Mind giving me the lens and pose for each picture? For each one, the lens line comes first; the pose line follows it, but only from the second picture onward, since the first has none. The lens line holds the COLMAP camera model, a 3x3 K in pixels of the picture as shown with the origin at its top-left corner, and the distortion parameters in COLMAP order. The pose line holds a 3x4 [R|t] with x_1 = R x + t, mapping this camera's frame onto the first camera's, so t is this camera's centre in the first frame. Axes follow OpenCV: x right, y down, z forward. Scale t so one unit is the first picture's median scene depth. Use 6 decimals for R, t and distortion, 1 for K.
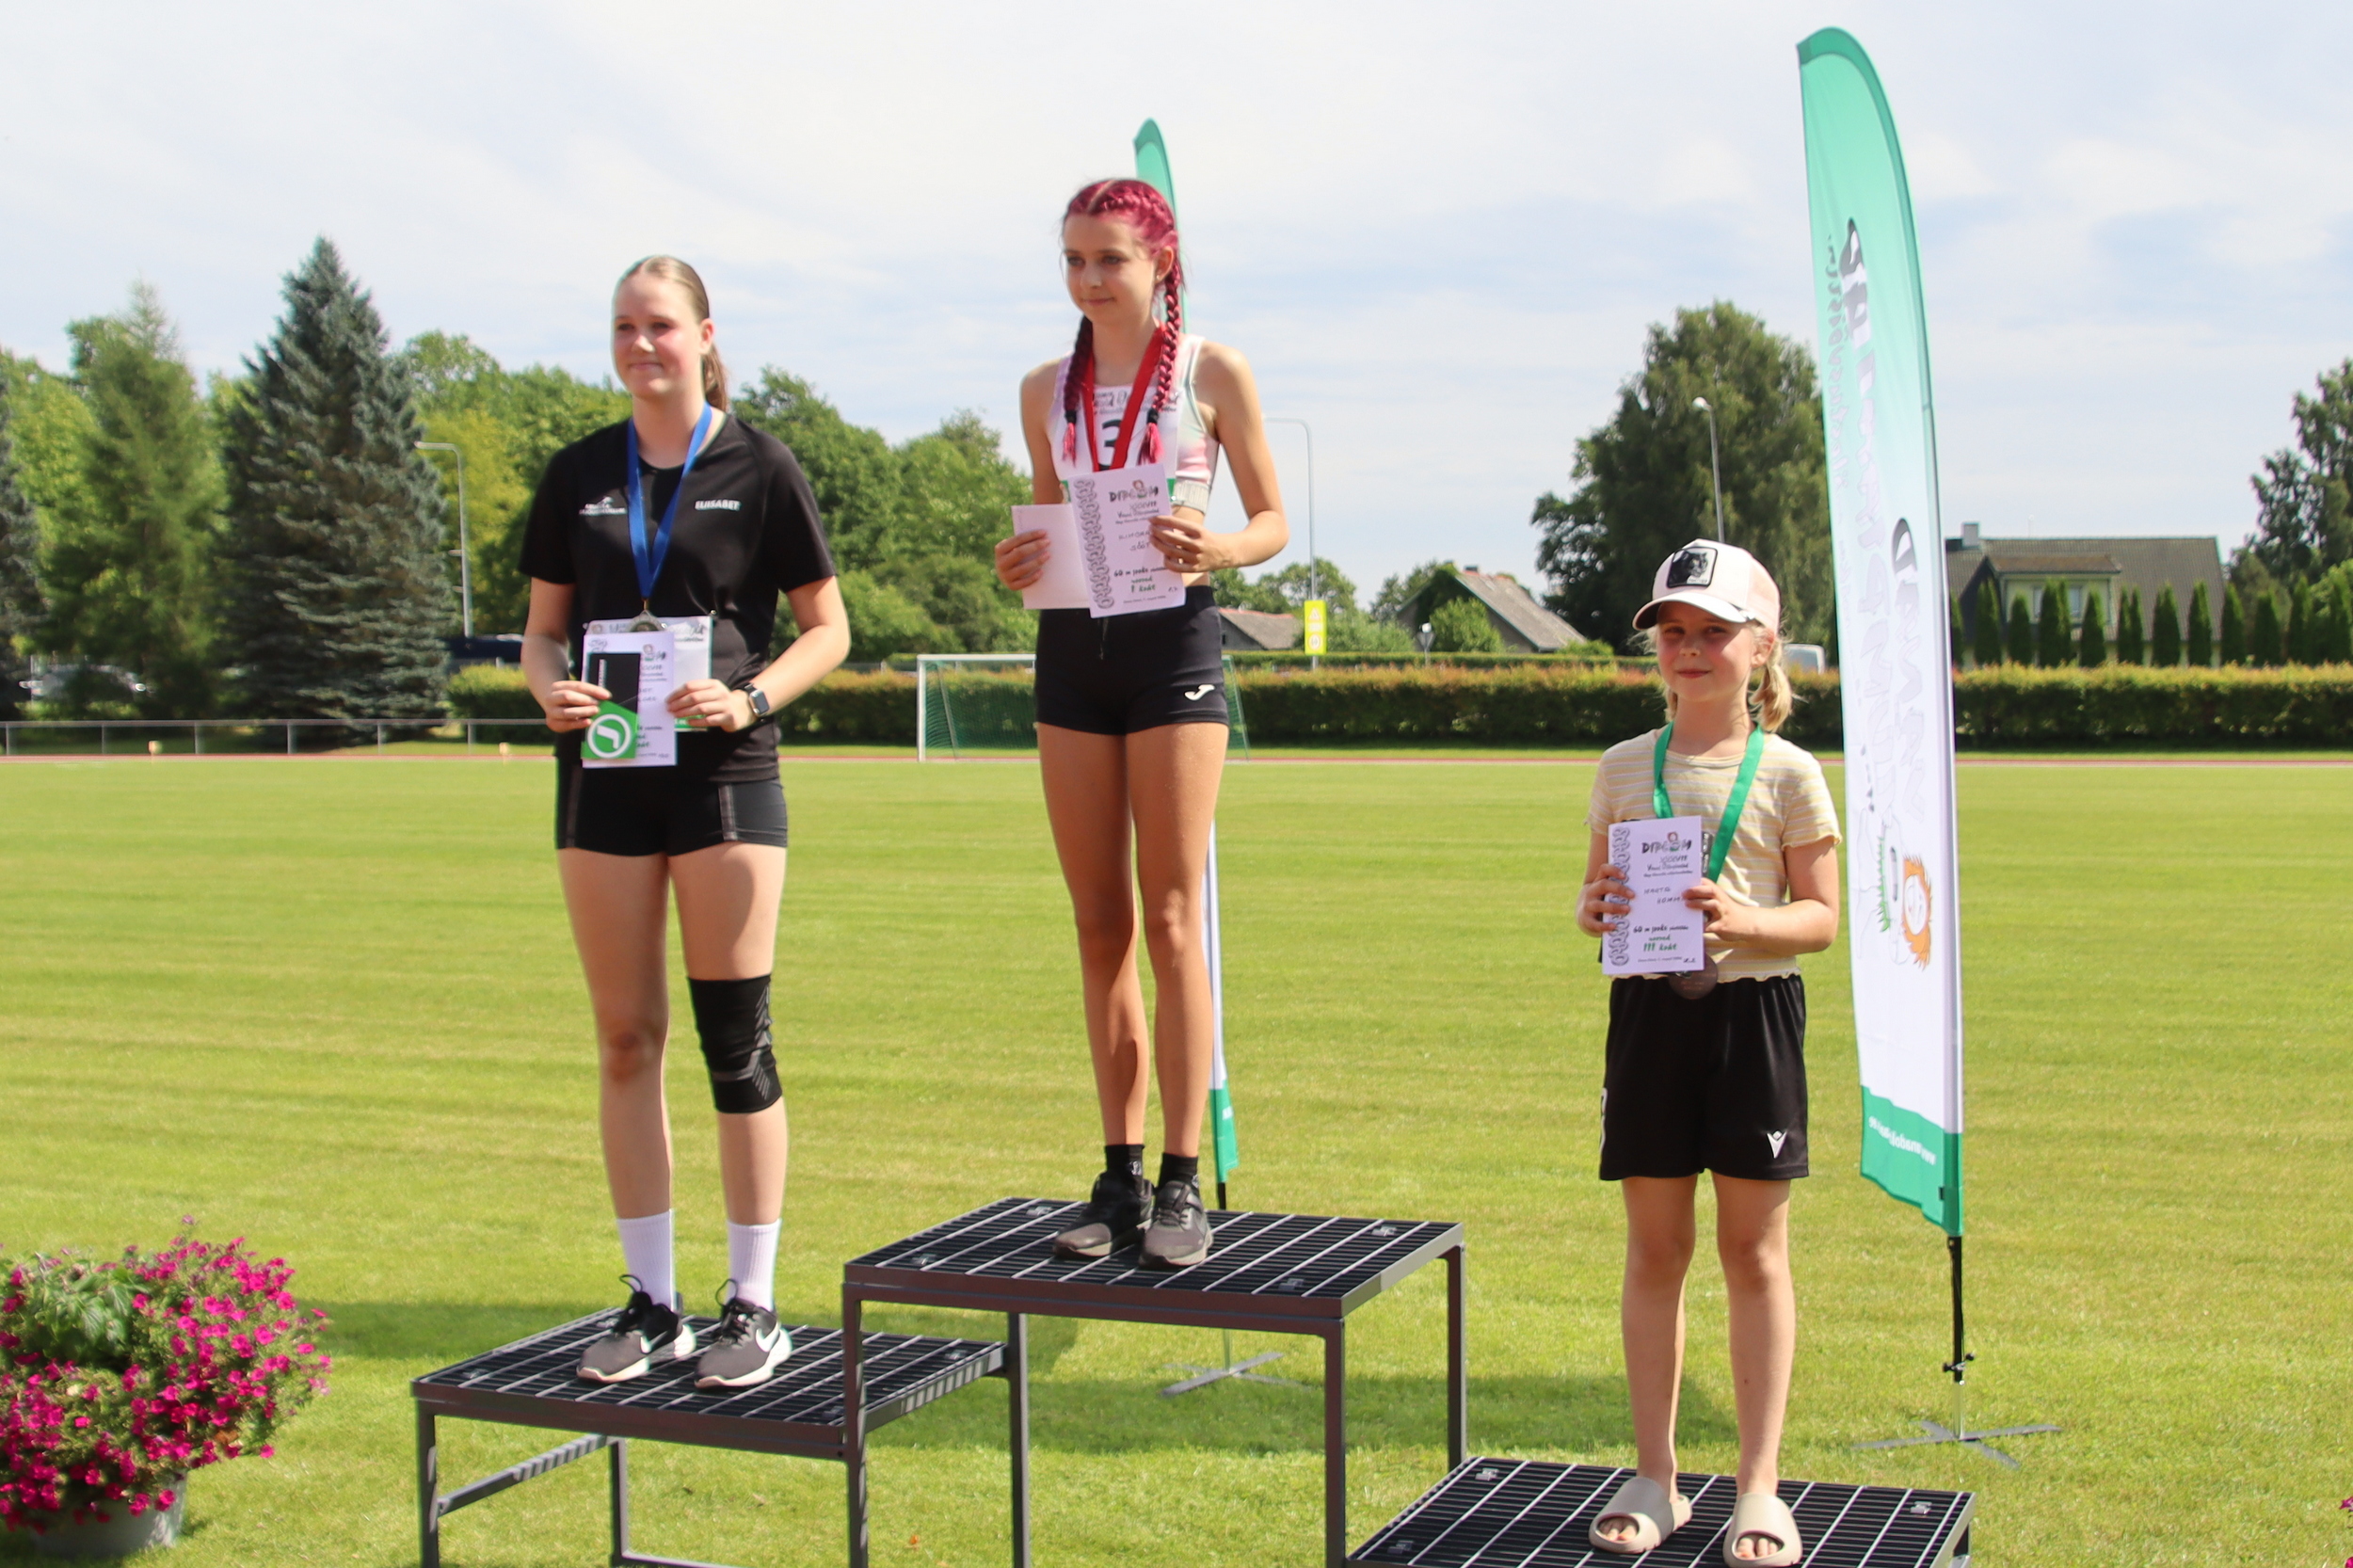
lens RADIAL K [[3163.5, 0, 1145.5], [0, 3163.5, 682.6], [0, 0, 1]] dist [-0.166030, 0.086398]
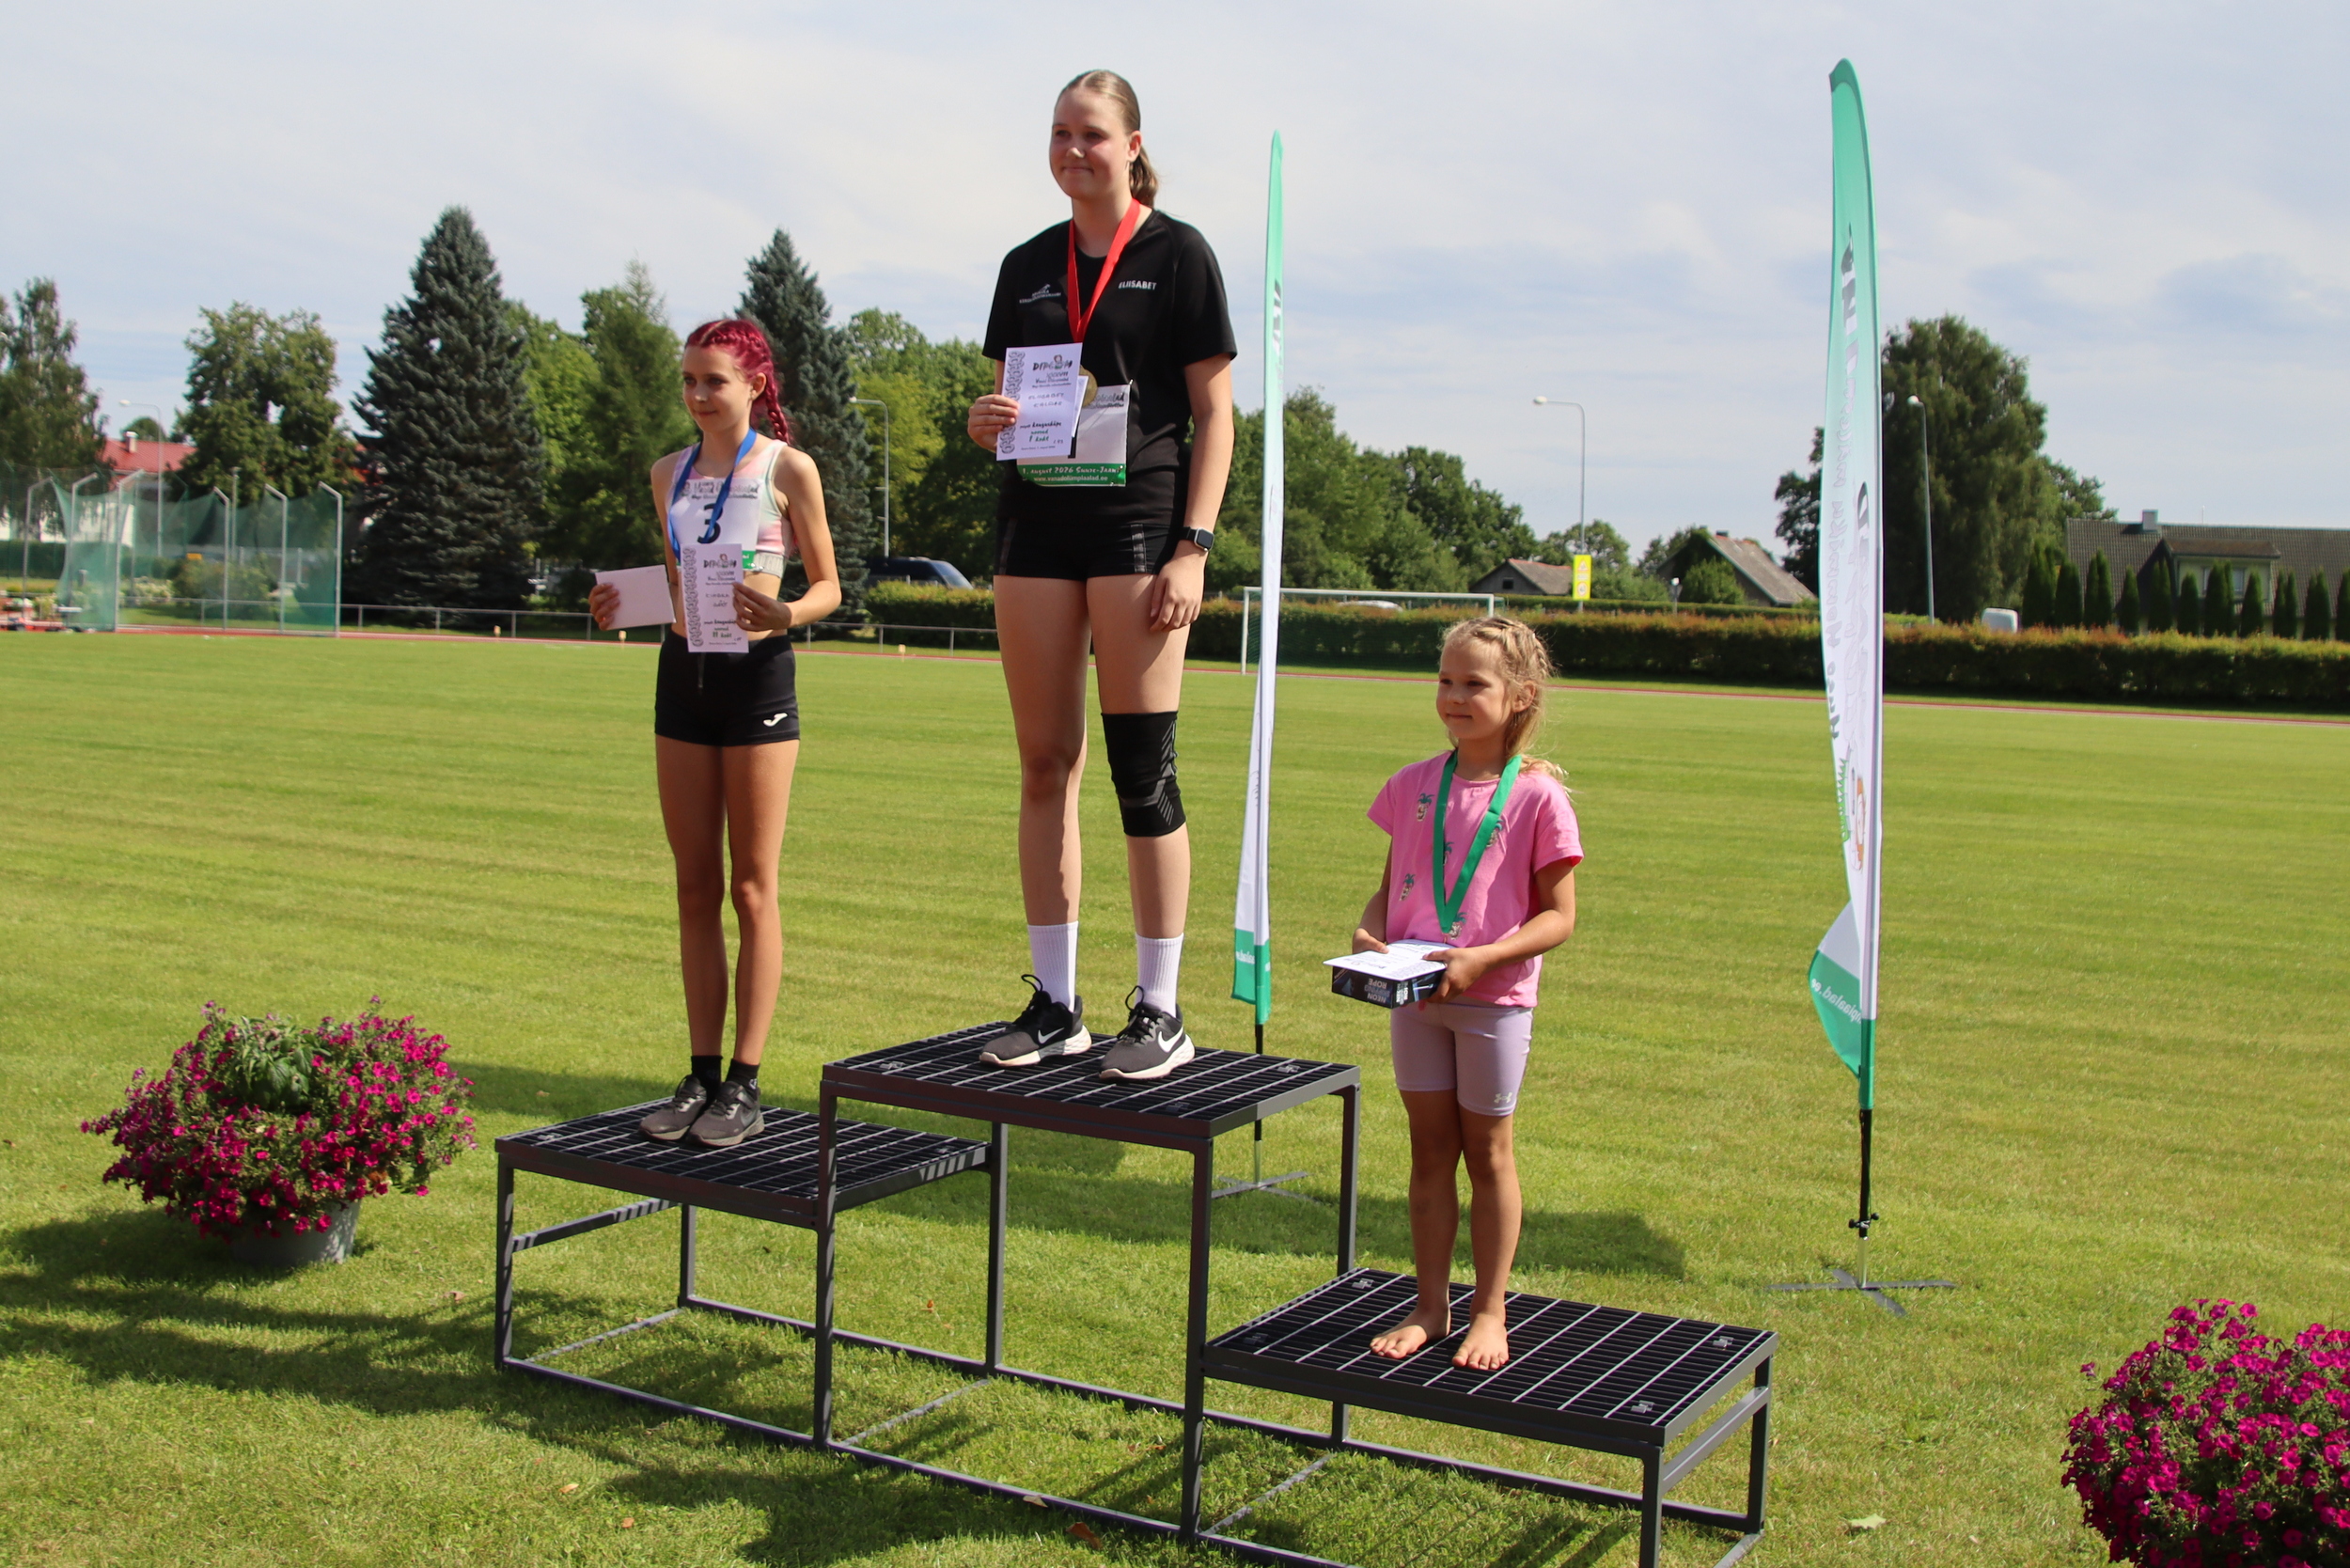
lens RADIAL K [[2608.1, 0, 1107.6], [0, 2608.1, 595.6], [0, 0, 1]] dist [-0.169860, 0.112728]
pose [[0.988846, 0.040797, -0.143243, 0.017425], [-0.041774, 0.999120, -0.003817, 0.000678], [0.142962, 0.009759, 0.989680, 0.004580]]
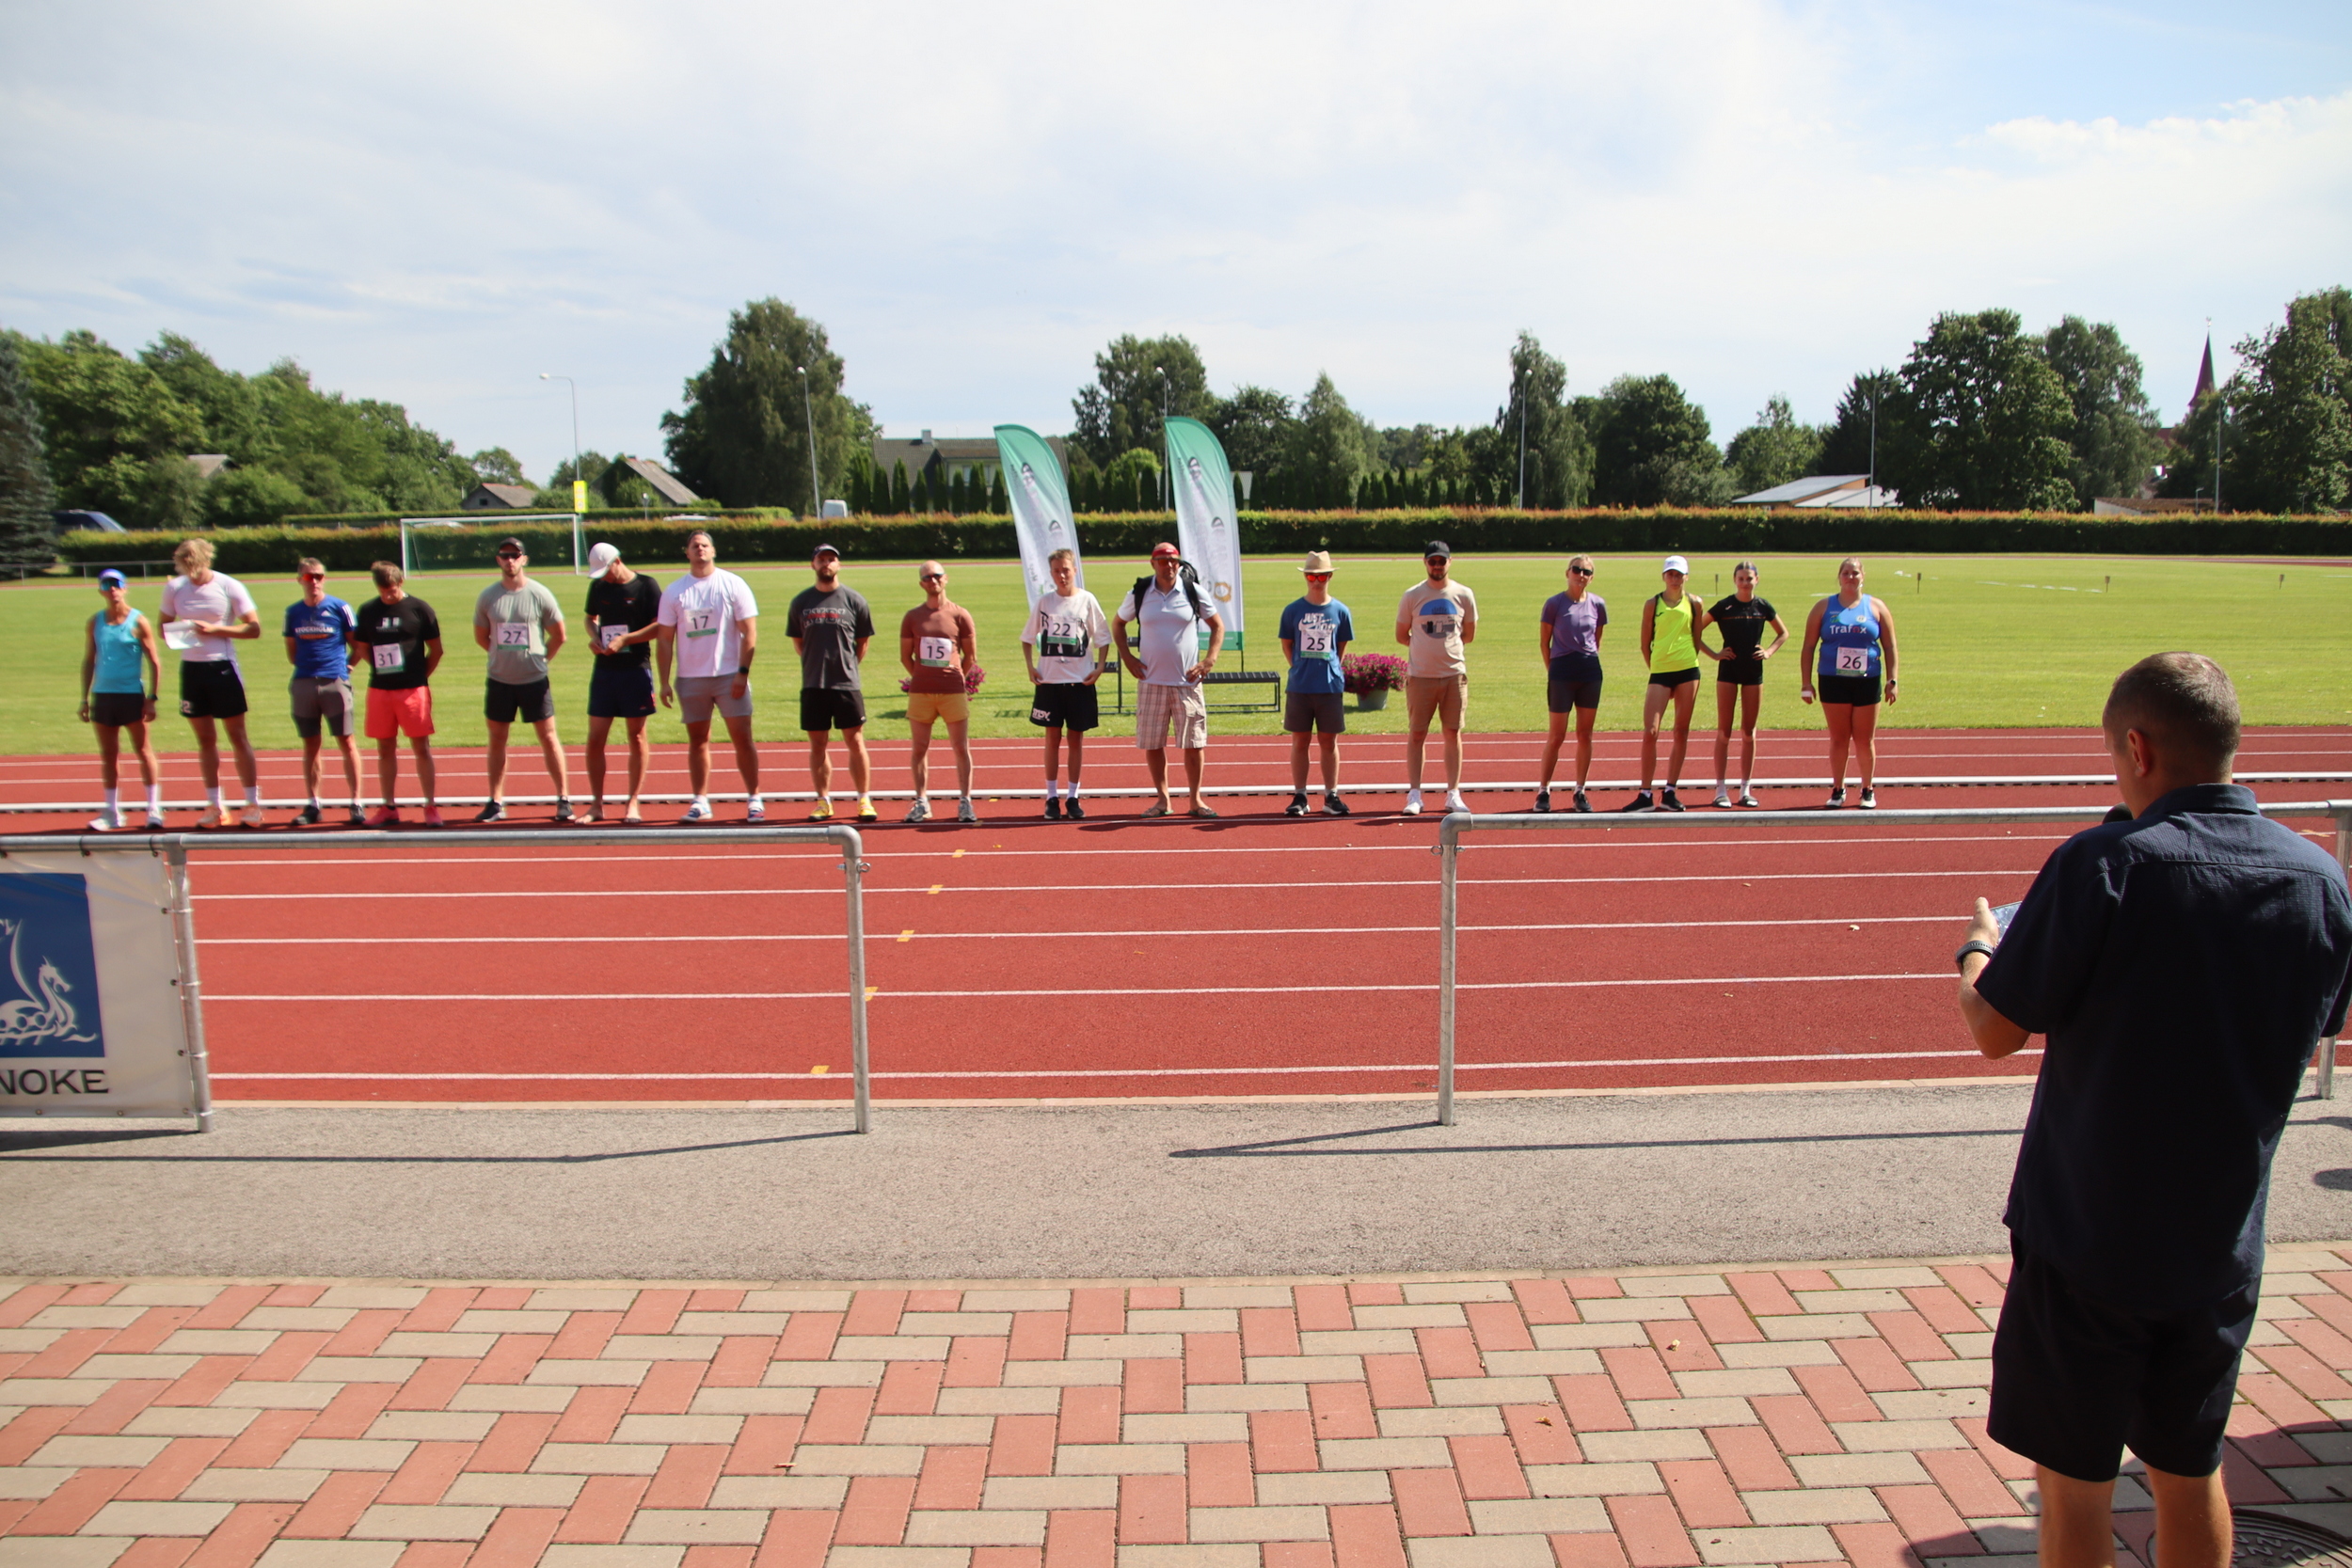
lens RADIAL K [[2693.2, 0, 1176.1], [0, 2693.2, 538.1], [0, 0, 1]] dist [-0.163297, 0.095166]
pose [[0.905245, -0.025048, 0.424151, -0.279654], [0.018697, 0.999642, 0.019130, -0.017384], [-0.424478, -0.009387, 0.905389, -0.483040]]
